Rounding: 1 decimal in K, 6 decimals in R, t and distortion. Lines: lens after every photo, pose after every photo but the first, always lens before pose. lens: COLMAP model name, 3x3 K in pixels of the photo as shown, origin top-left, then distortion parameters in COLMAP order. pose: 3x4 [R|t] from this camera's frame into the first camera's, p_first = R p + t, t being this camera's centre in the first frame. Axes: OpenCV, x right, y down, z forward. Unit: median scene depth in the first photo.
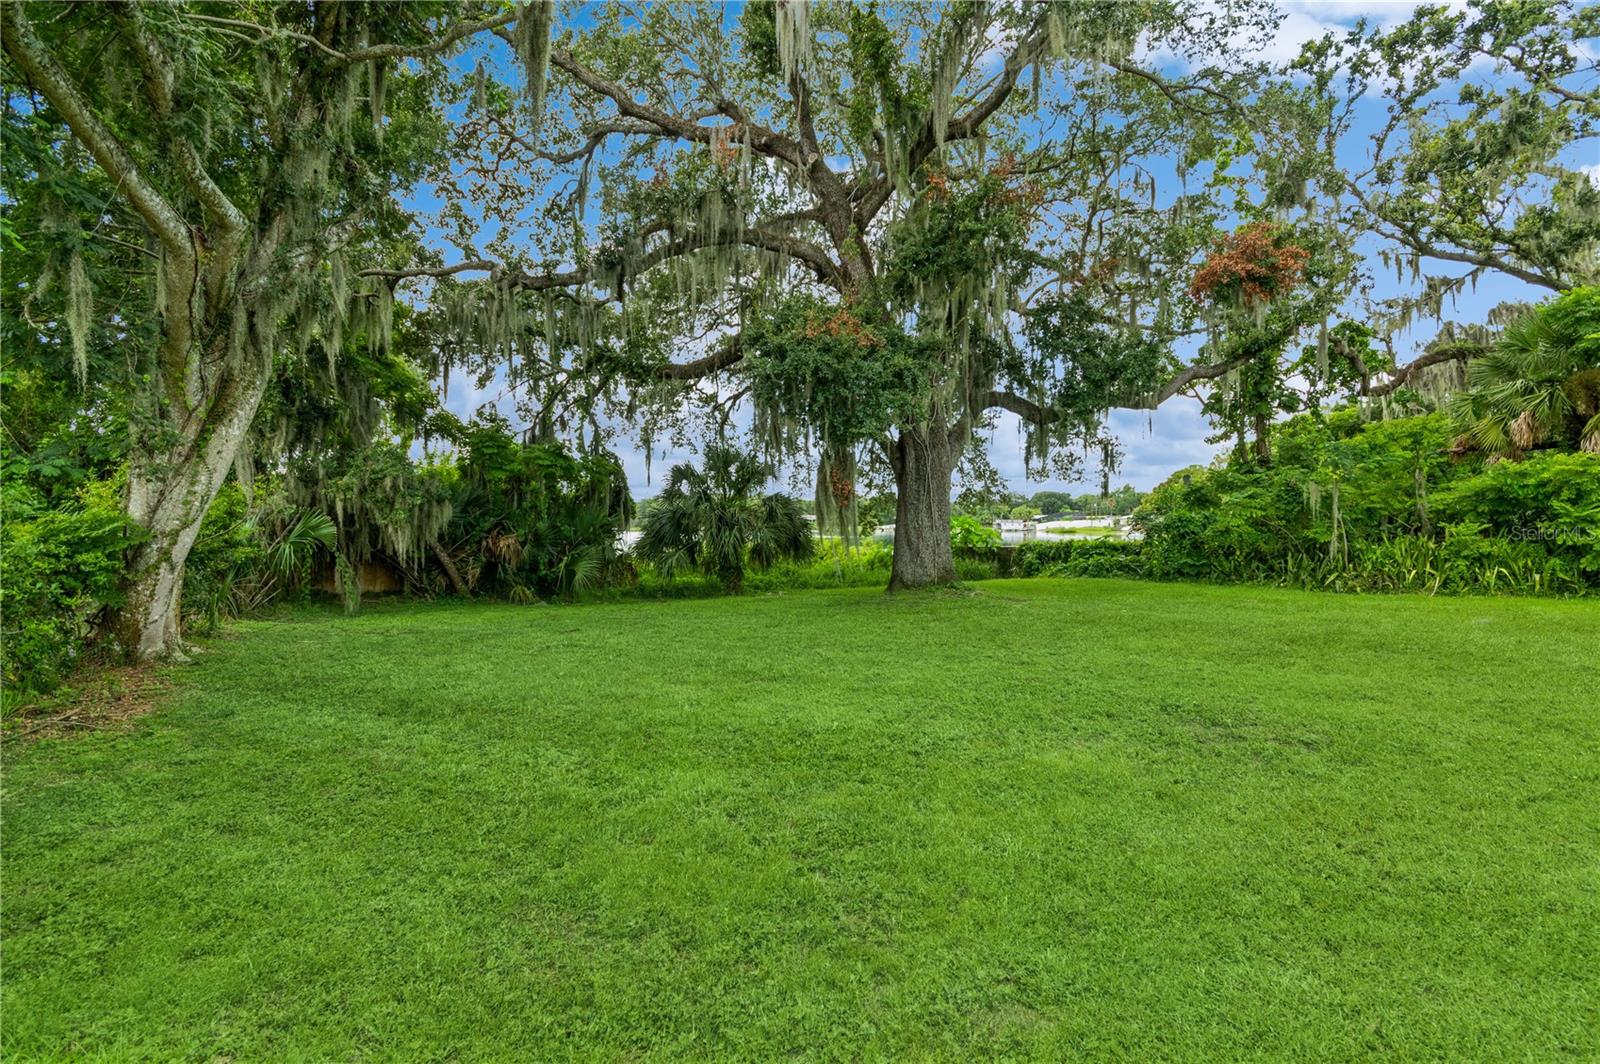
lens RADIAL K [[759.9, 0, 797.4], [0, 759.9, 574.1], [0, 0, 1]] dist [0.001064, -0.005399]
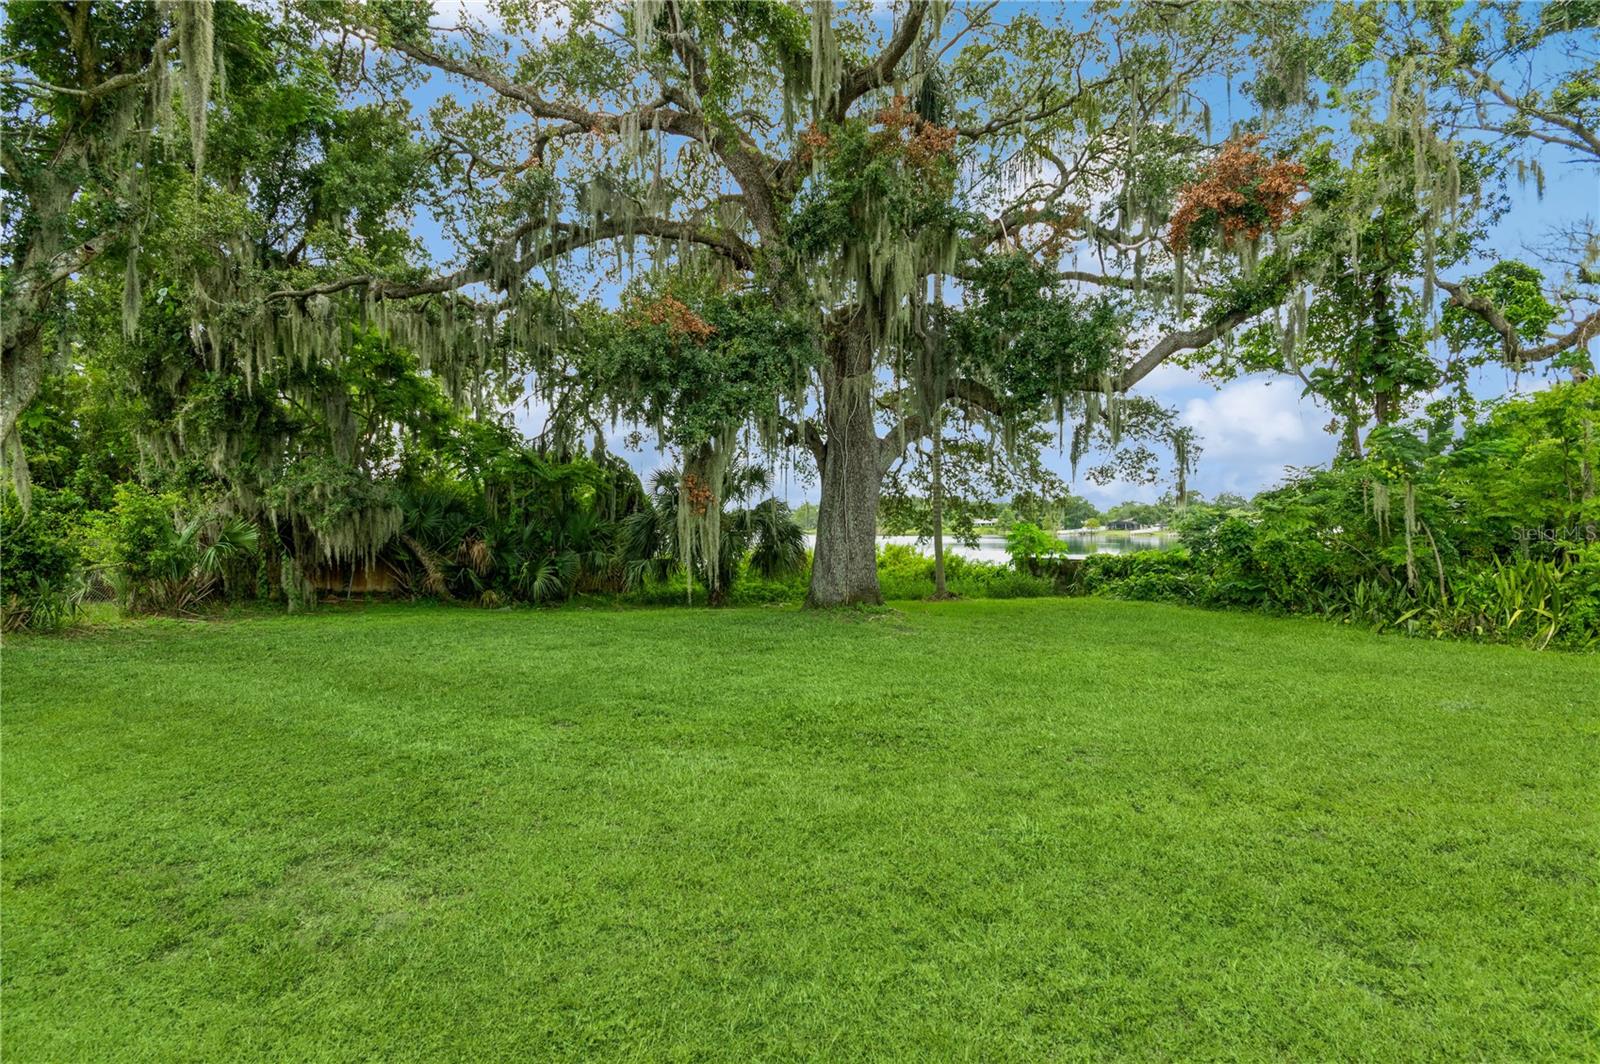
lens RADIAL K [[756.5, 0, 799.1], [0, 756.5, 557.7], [0, 0, 1]] dist [0.001183, -0.009944]
pose [[0.960227, 0.019161, -0.278564, 0.332998], [-0.025609, 0.999481, -0.019528, -0.019985], [0.278045, 0.025885, 0.960219, 0.148563]]
